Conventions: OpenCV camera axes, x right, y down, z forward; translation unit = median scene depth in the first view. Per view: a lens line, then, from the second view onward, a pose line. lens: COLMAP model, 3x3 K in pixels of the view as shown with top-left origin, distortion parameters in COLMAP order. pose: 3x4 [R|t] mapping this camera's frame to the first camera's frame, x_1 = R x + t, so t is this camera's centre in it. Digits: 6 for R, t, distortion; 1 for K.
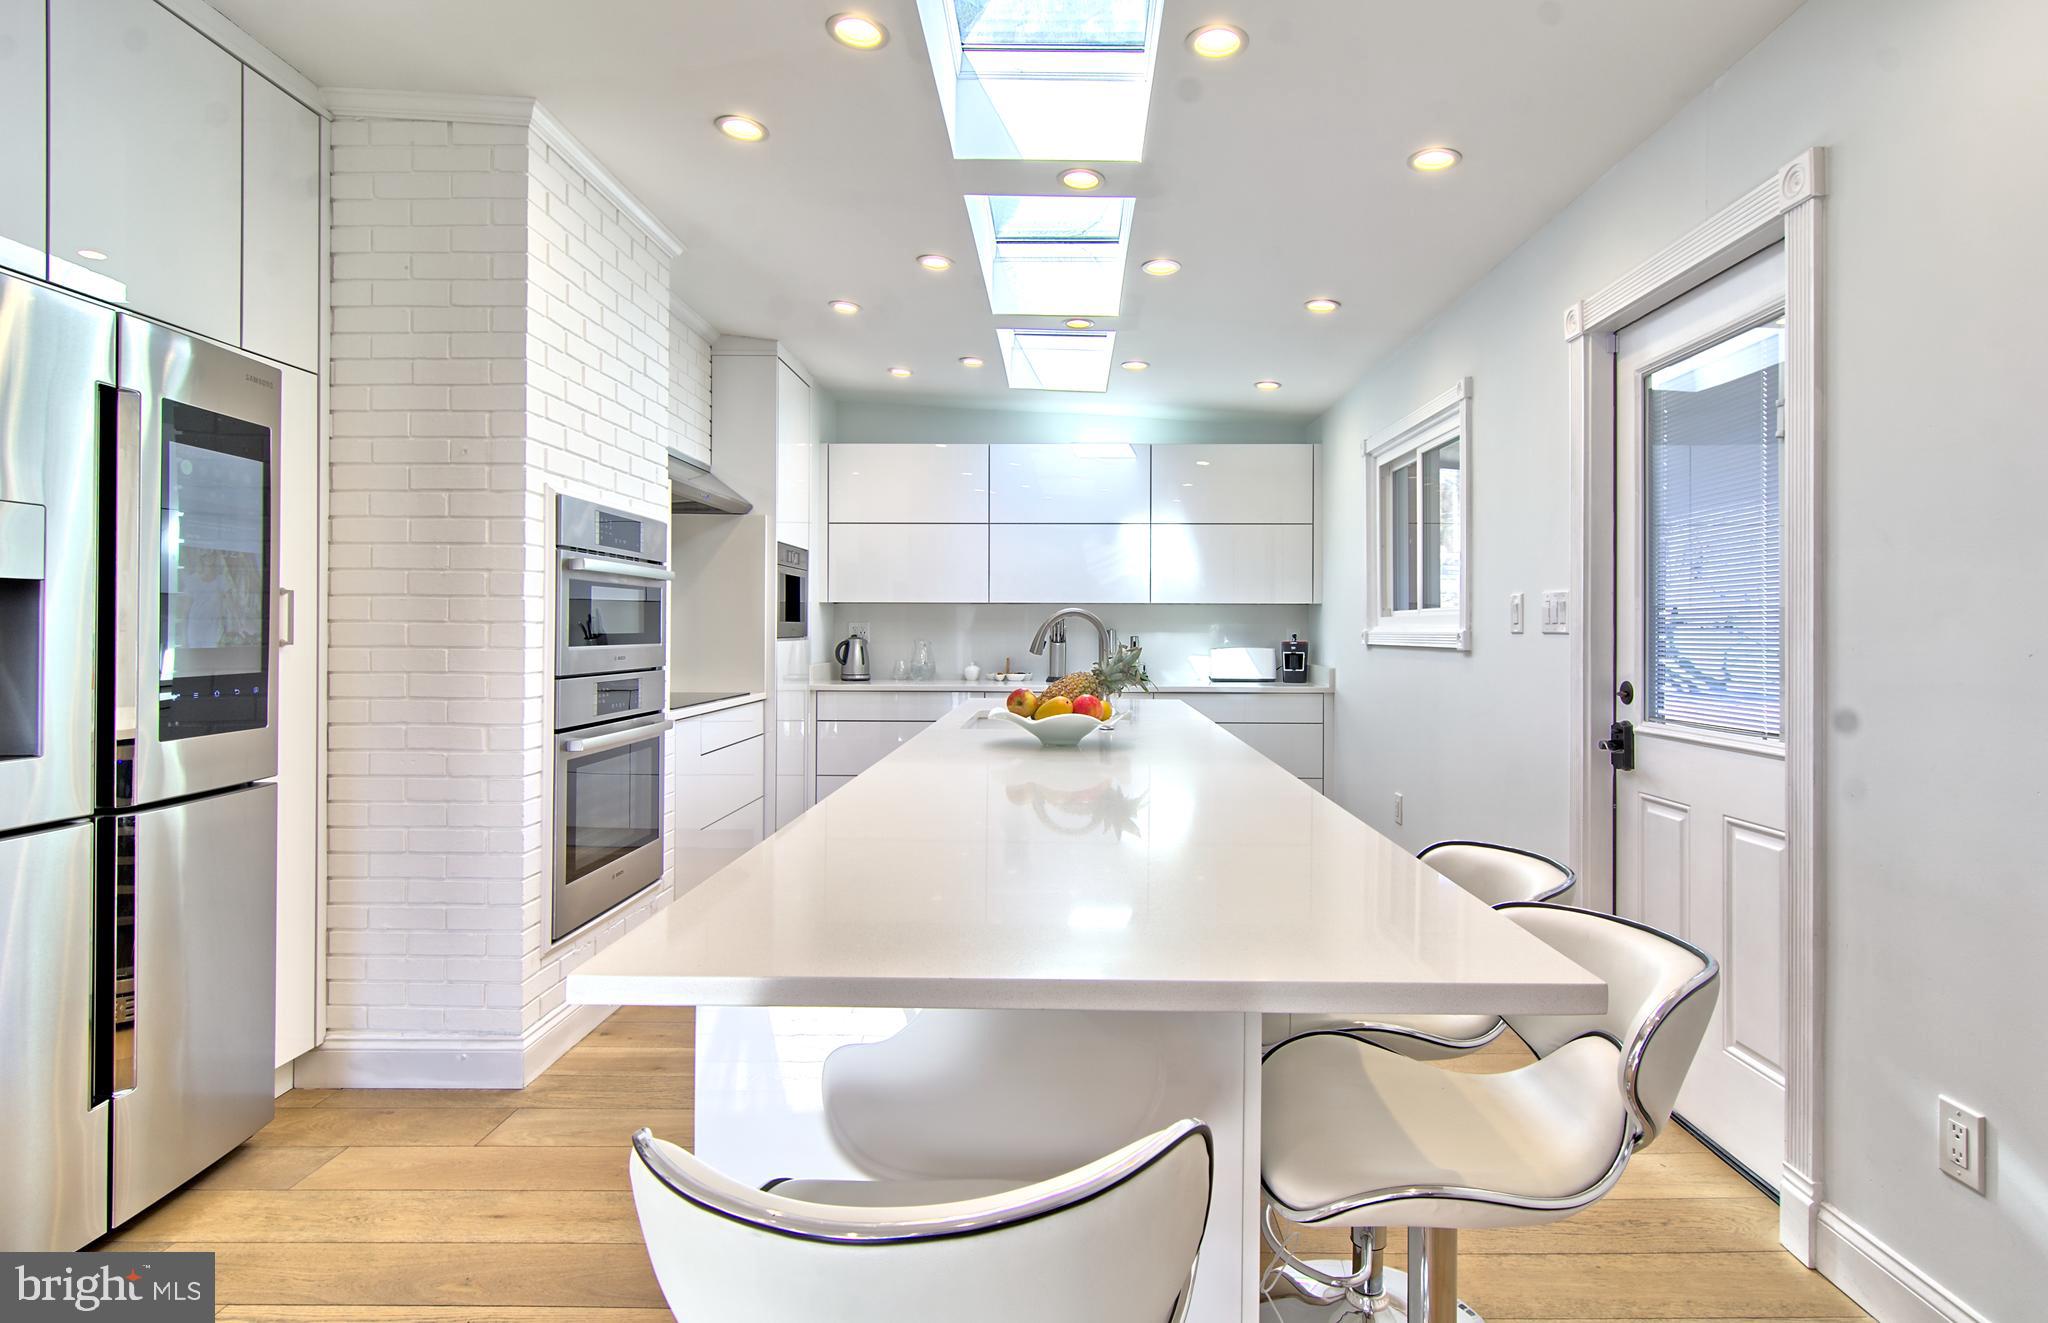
lens RADIAL K [[1027.4, 0, 1083.4], [0, 1027.4, 657.8], [0, 0, 1]] dist [-0.004387, -0.000395]
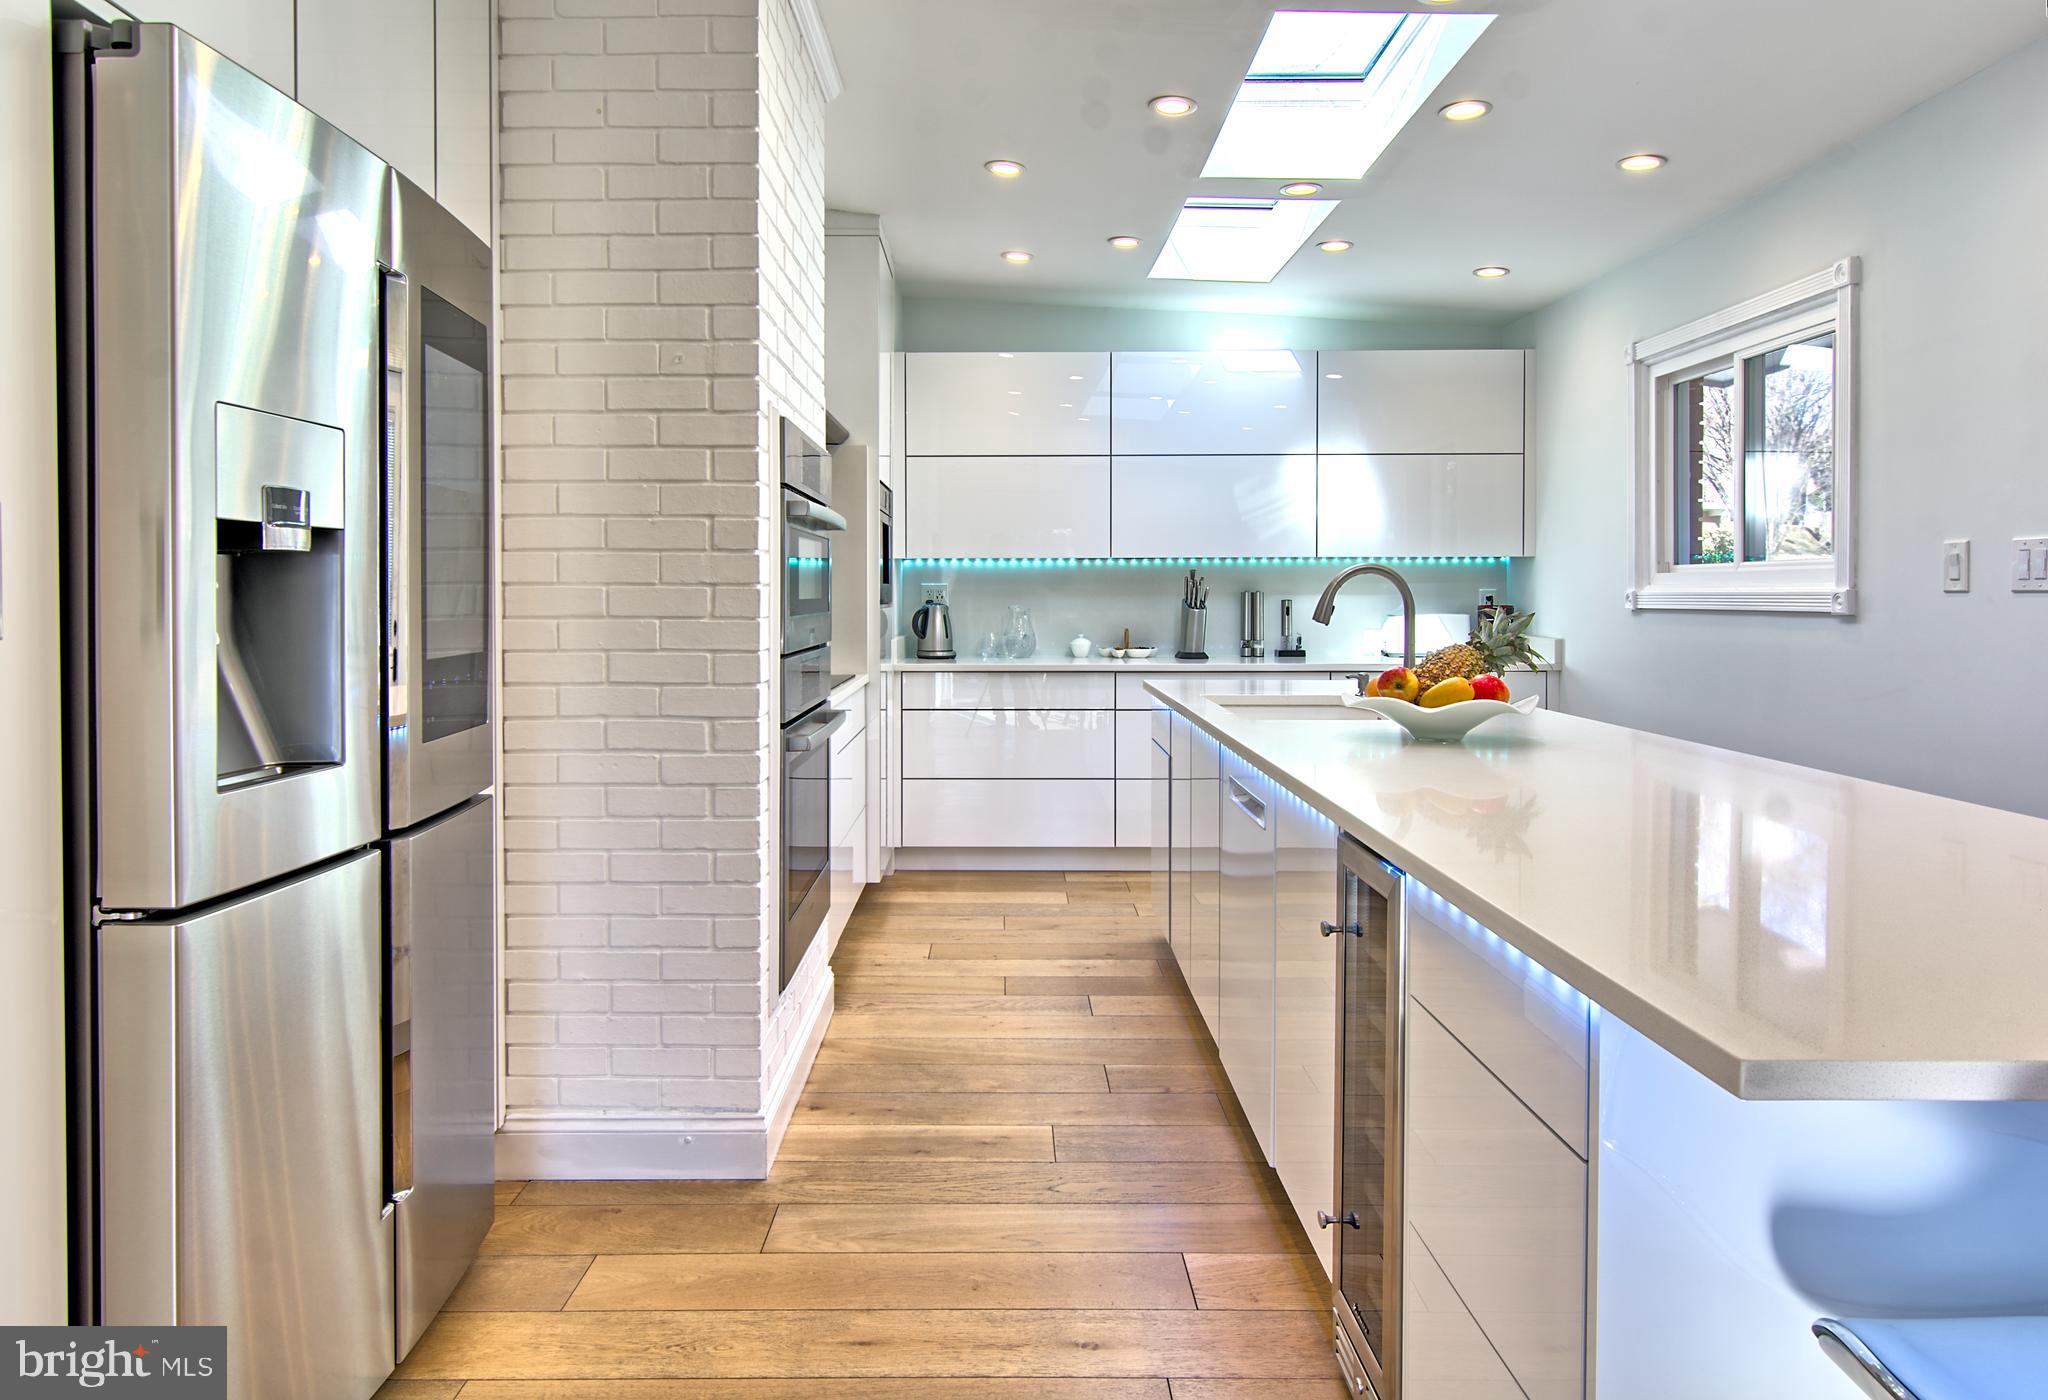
lens RADIAL K [[1290.0, 0, 1024.0], [0, 1290.0, 700.0], [0, 0, 1]] dist [-0.000279, 0.000408]
pose [[0.999986, -0.005296, -0.000334, -0.339380], [0.005306, 0.998456, 0.055286, -0.000492], [0.000041, -0.055287, 0.998471, 0.031049]]
